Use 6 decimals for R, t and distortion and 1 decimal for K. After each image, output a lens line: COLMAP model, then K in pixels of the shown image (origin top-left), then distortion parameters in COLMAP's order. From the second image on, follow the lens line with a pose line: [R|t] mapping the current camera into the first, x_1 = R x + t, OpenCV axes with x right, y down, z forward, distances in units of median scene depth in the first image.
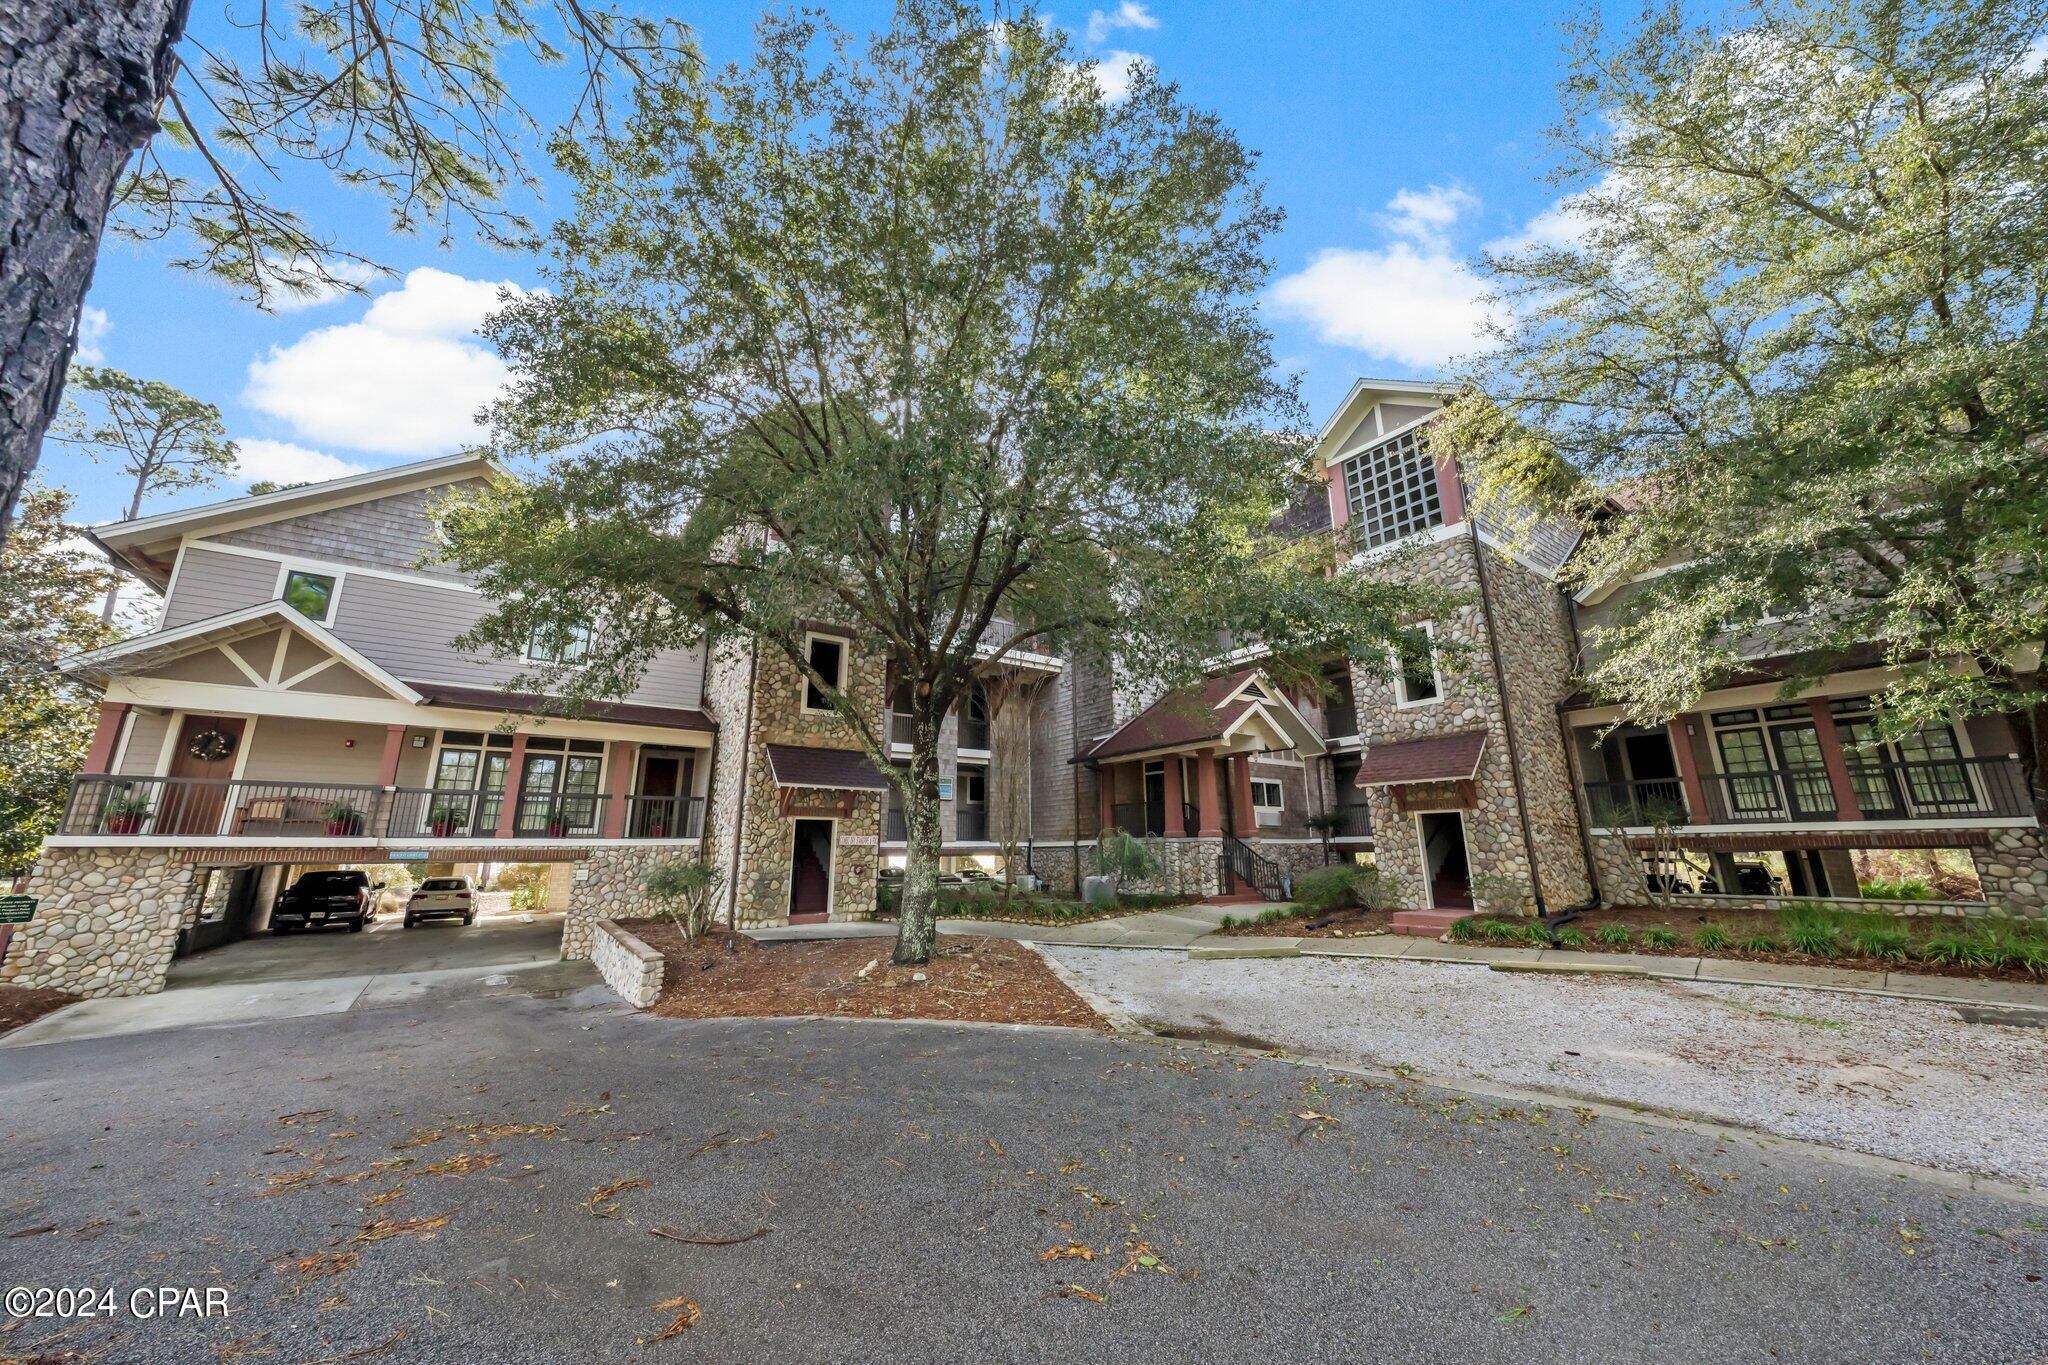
lens RADIAL K [[709.7, 0, 1027.4], [0, 709.7, 665.8], [0, 0, 1]] dist [-0.001721, -0.000182]
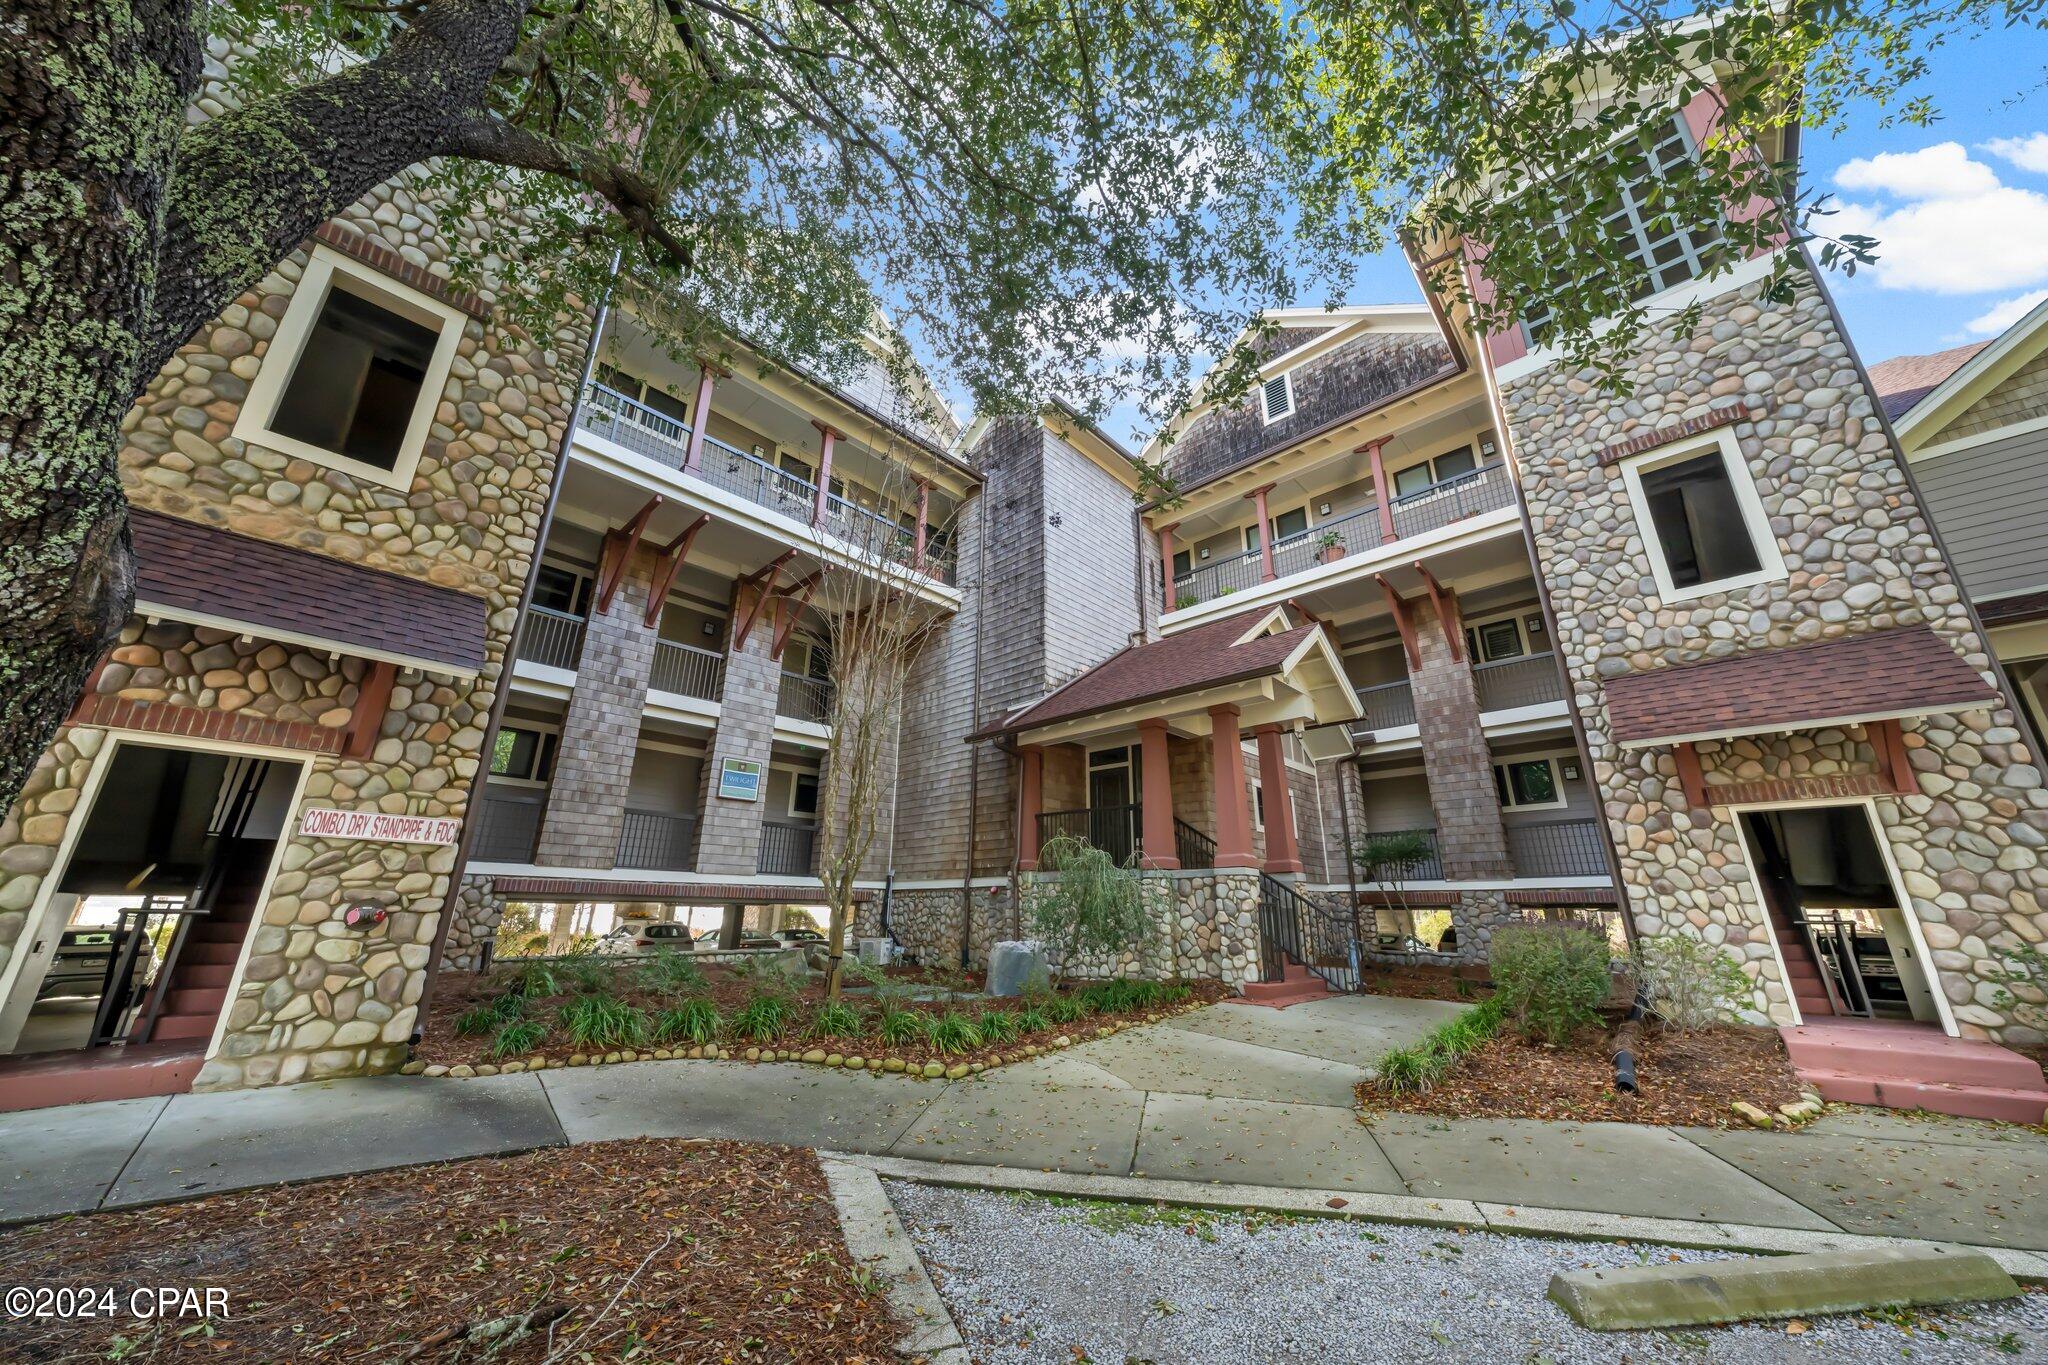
lens RADIAL K [[709.7, 0, 1027.4], [0, 709.7, 665.8], [0, 0, 1]] dist [-0.001721, -0.000182]
pose [[0.981919, 0.077124, 0.172879, 0.001622], [-0.063086, 0.994357, -0.085285, 0.151883], [-0.178481, 0.072837, 0.981244, 0.514843]]
